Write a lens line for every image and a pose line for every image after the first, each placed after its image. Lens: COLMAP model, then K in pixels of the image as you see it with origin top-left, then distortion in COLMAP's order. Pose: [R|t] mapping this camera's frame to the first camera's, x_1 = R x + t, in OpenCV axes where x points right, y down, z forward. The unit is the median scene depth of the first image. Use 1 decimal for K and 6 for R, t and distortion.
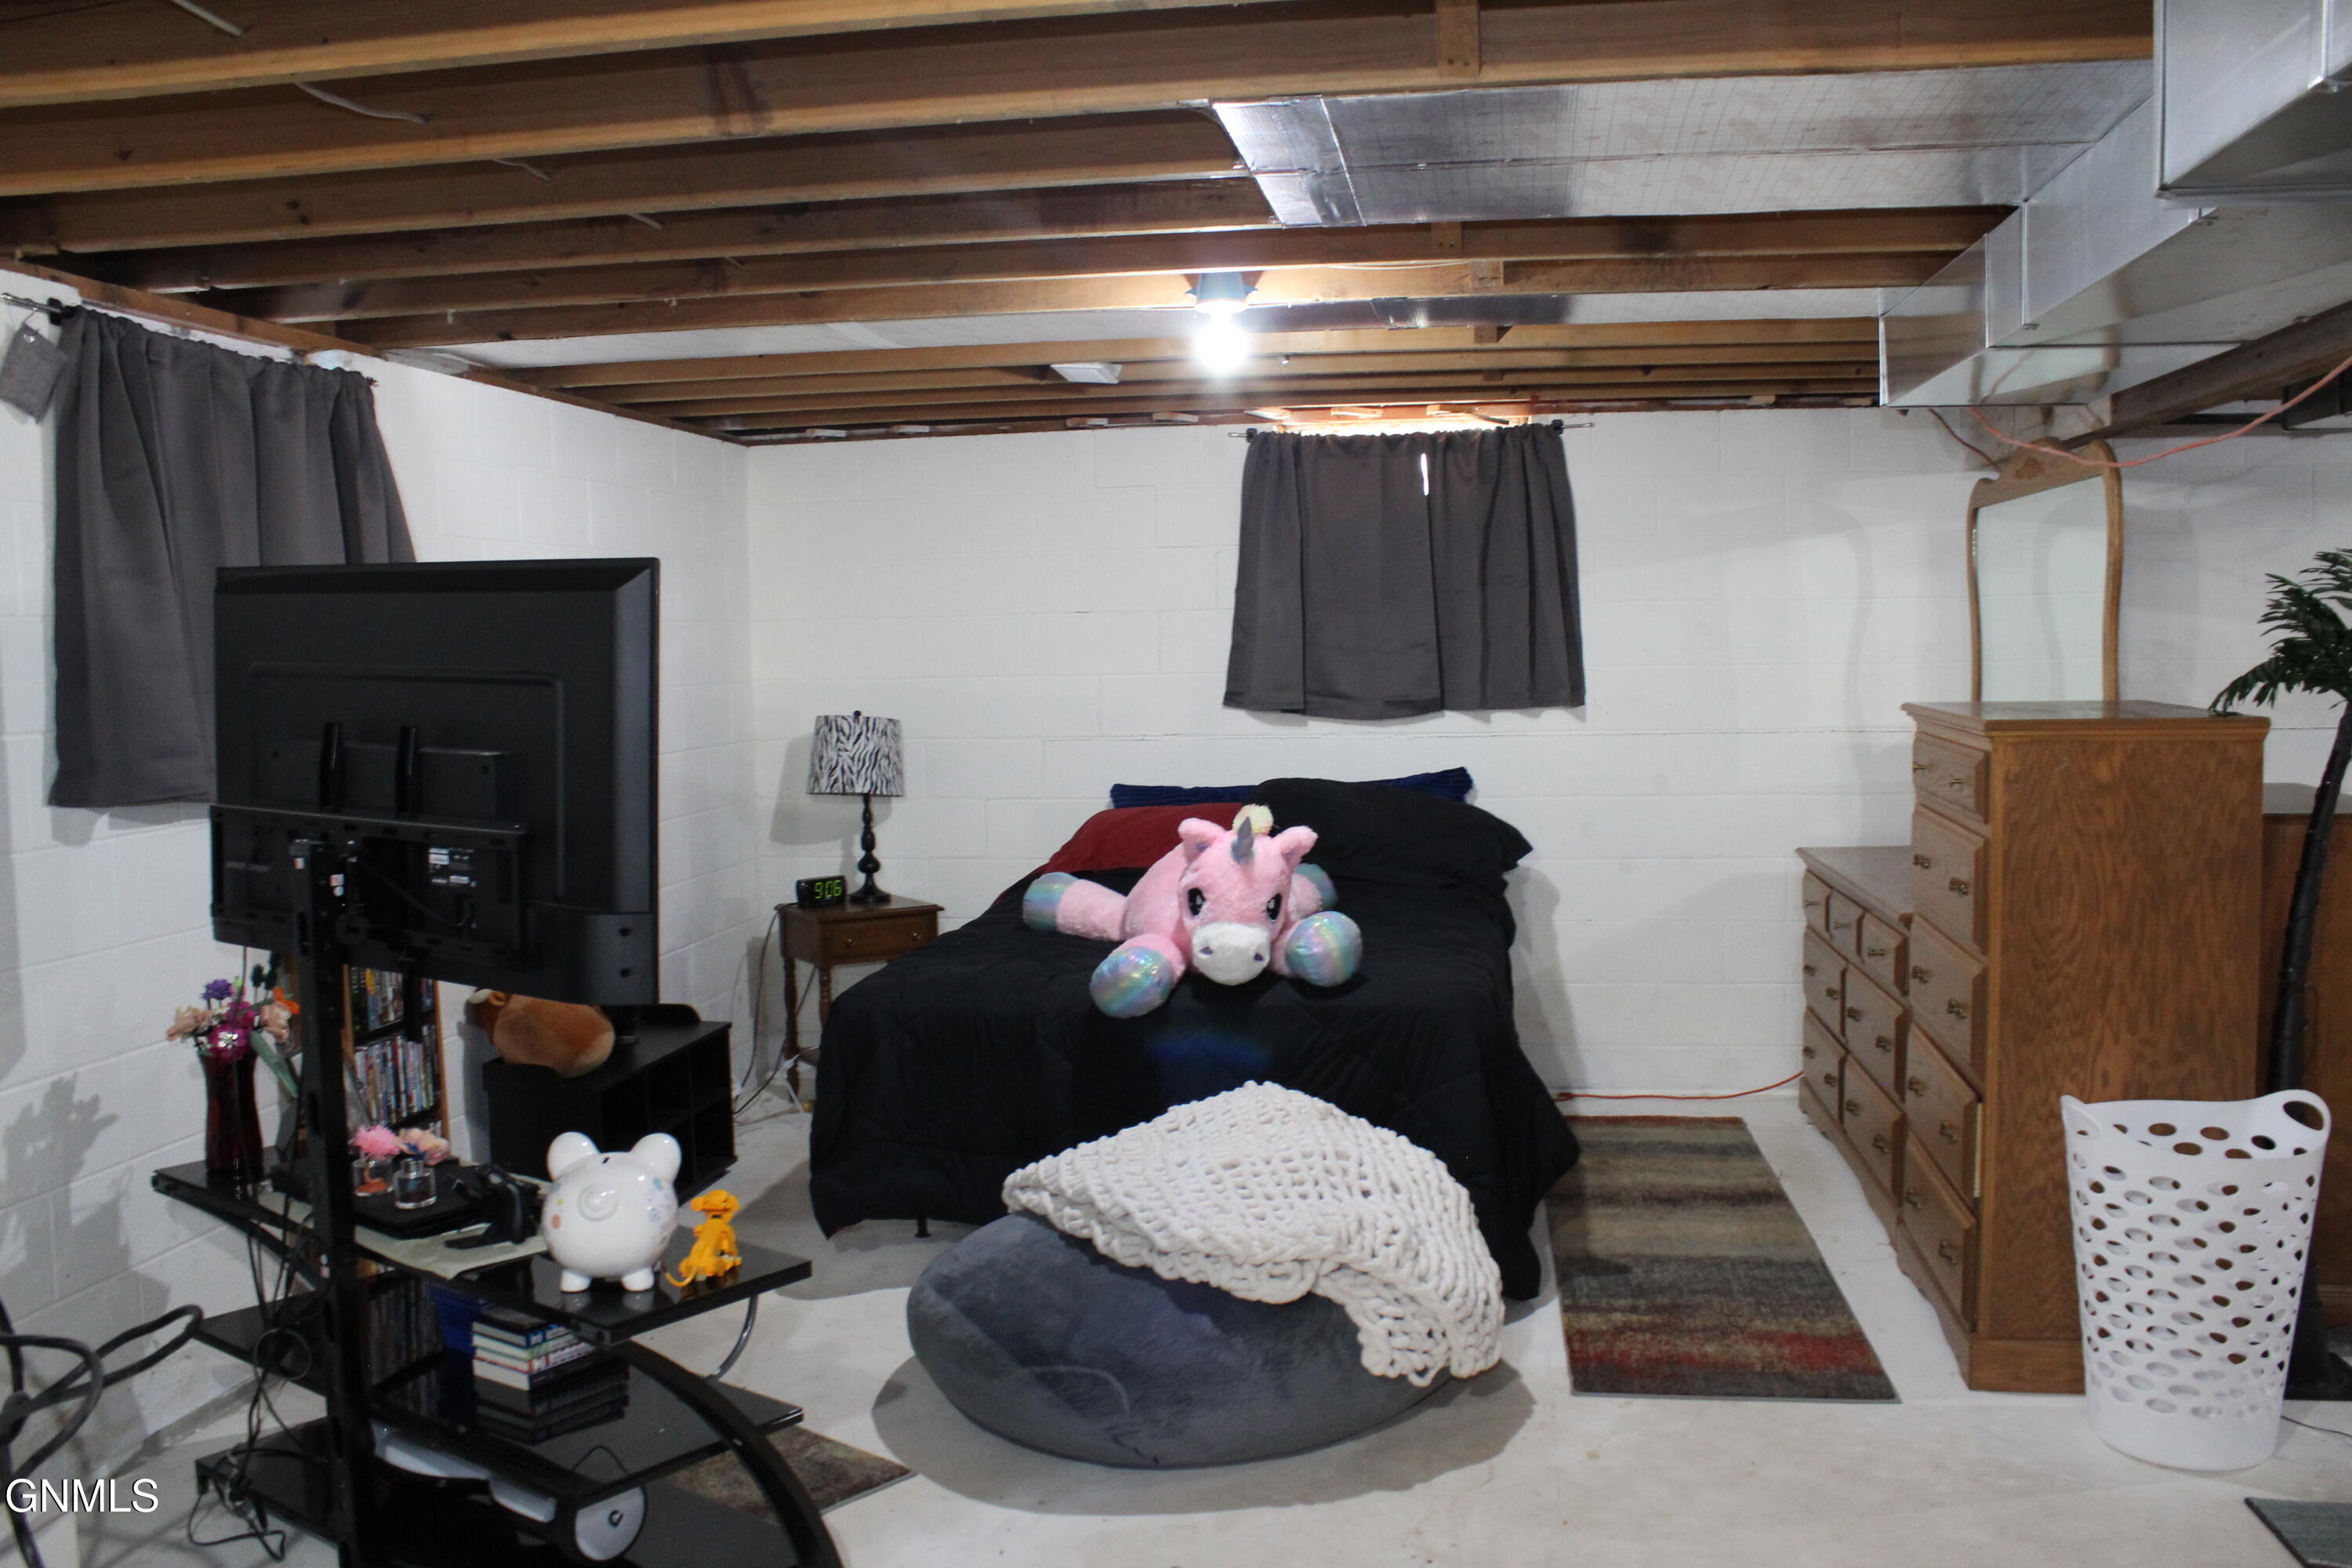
lens RADIAL K [[1967.3, 0, 1176.0], [0, 1967.3, 784.0], [0, 0, 1]] dist [-0.166123, 0.138791]
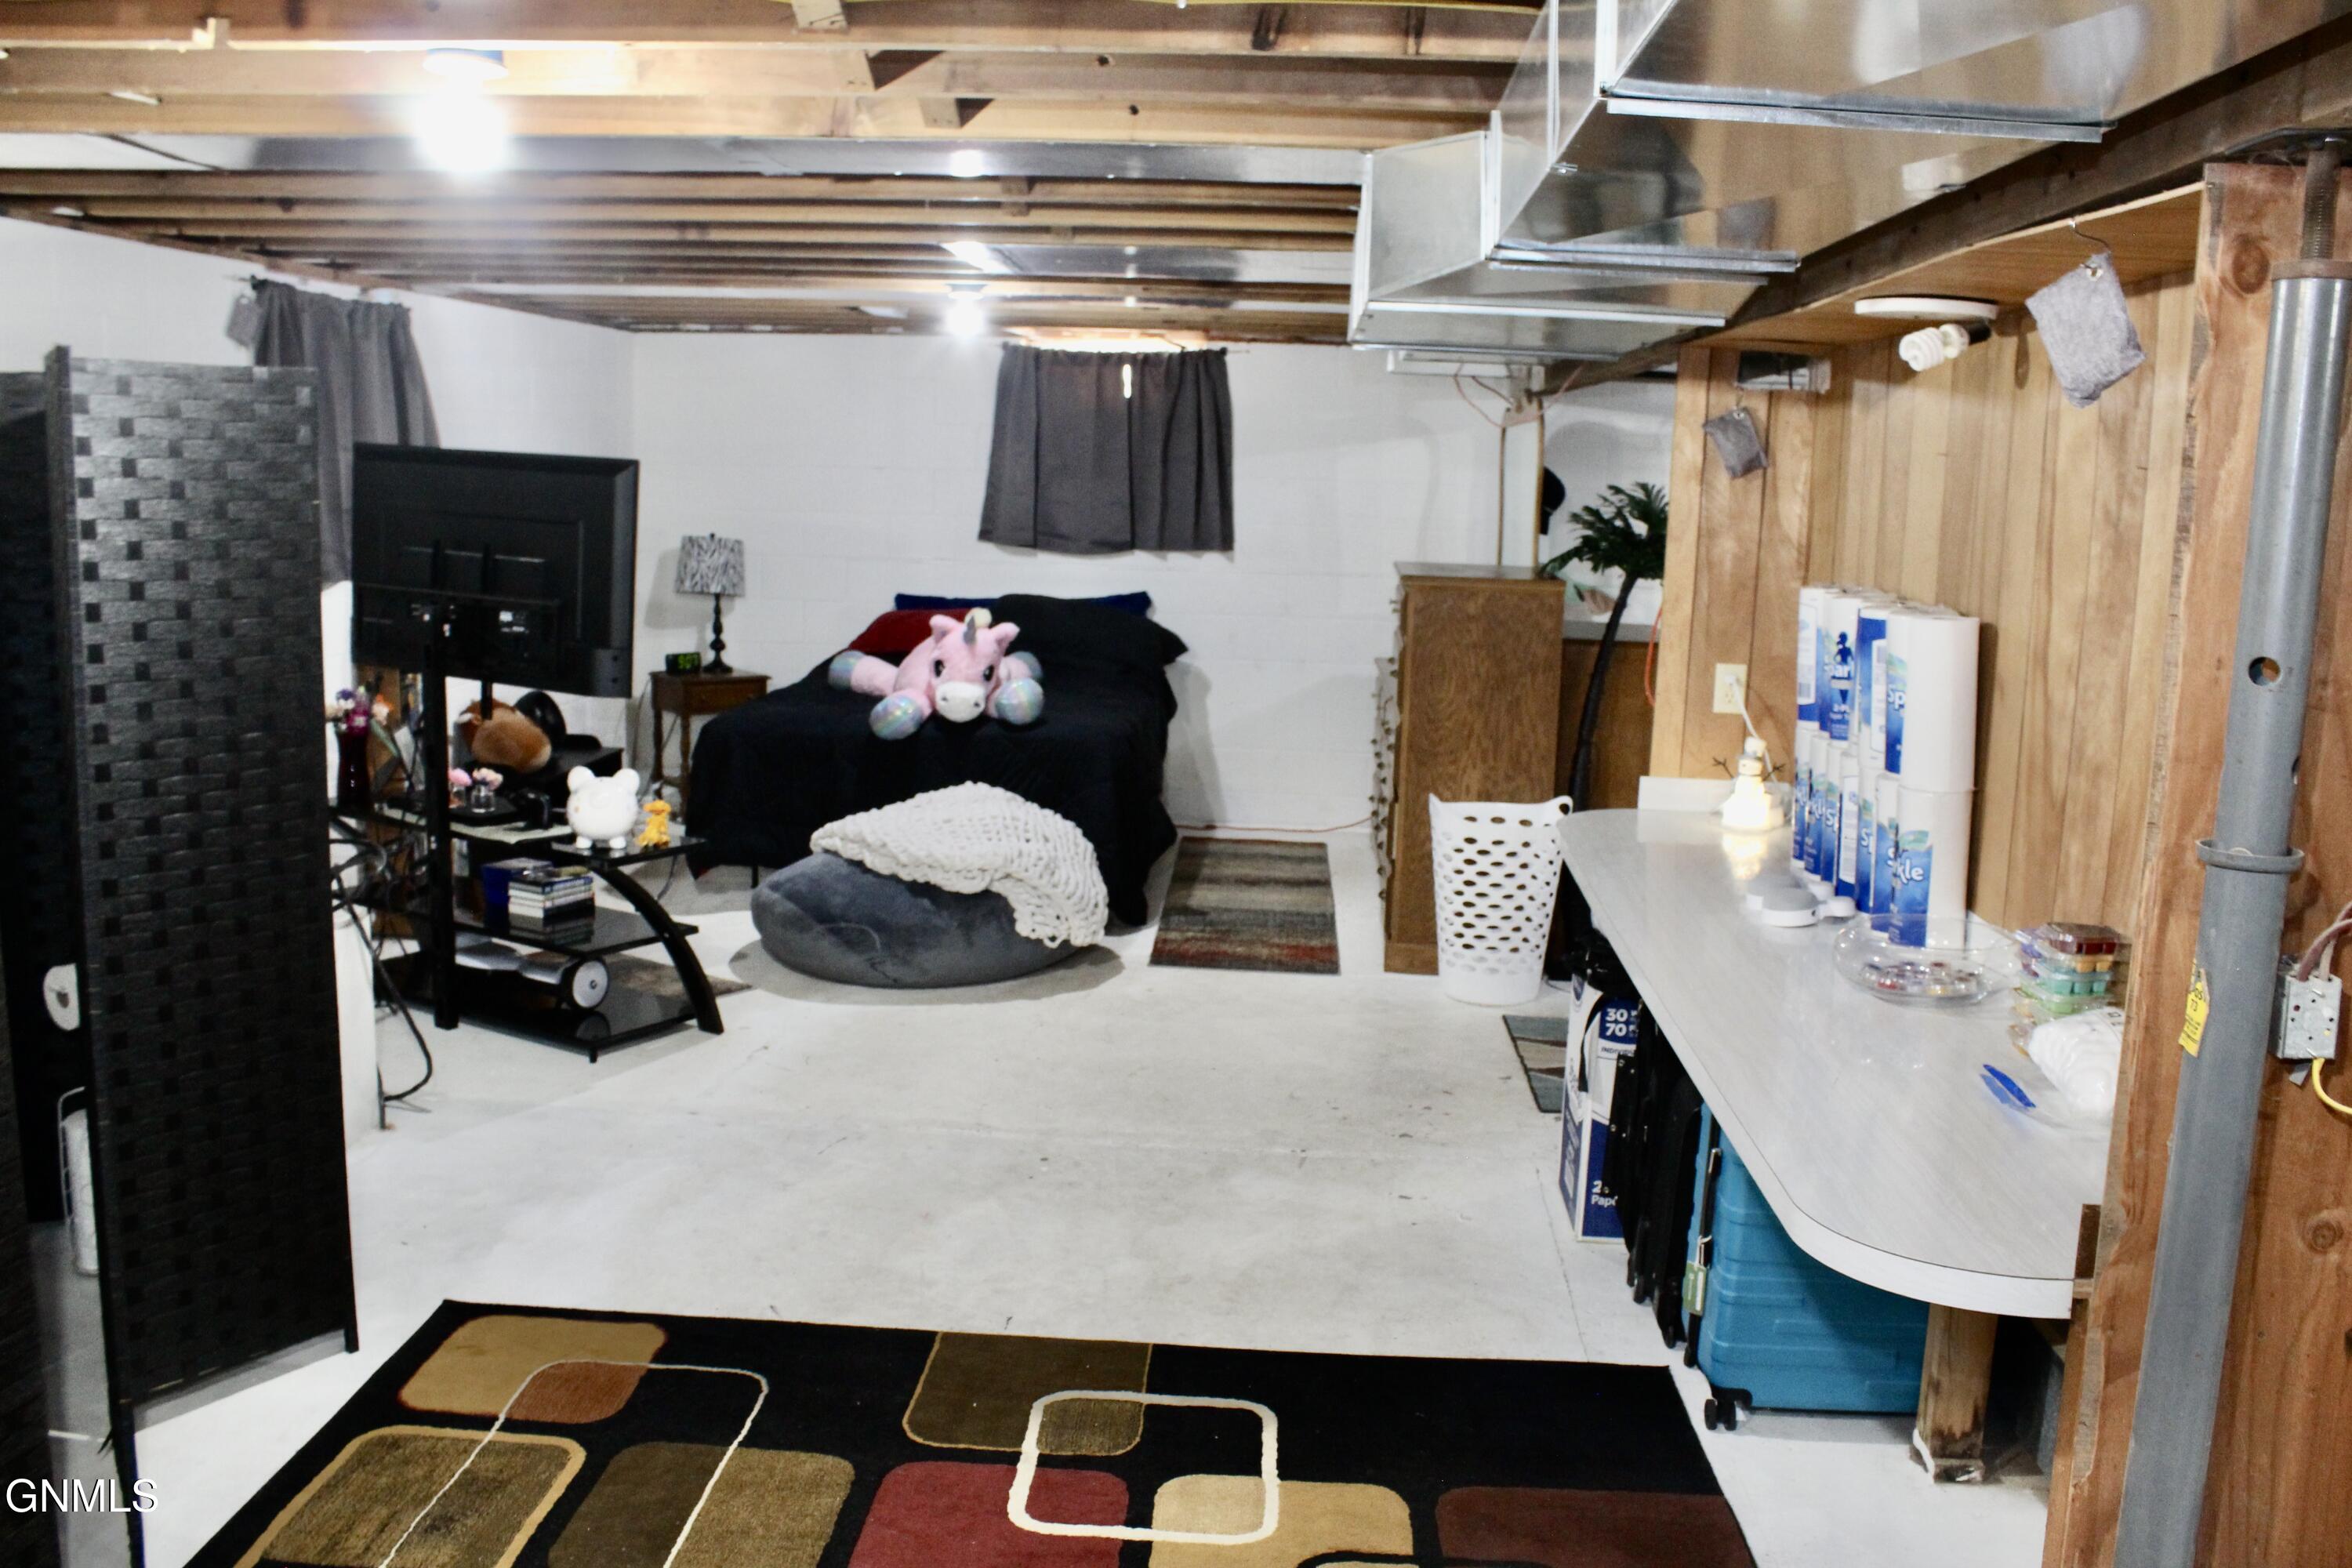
lens RADIAL K [[1967.3, 0, 1176.0], [0, 1967.3, 784.0], [0, 0, 1]] dist [-0.166123, 0.138791]
pose [[0.994536, 0.033292, 0.098943, 0.050171], [-0.042106, 0.995197, 0.088372, 0.005652], [-0.095526, -0.092055, 0.991161, -0.627502]]
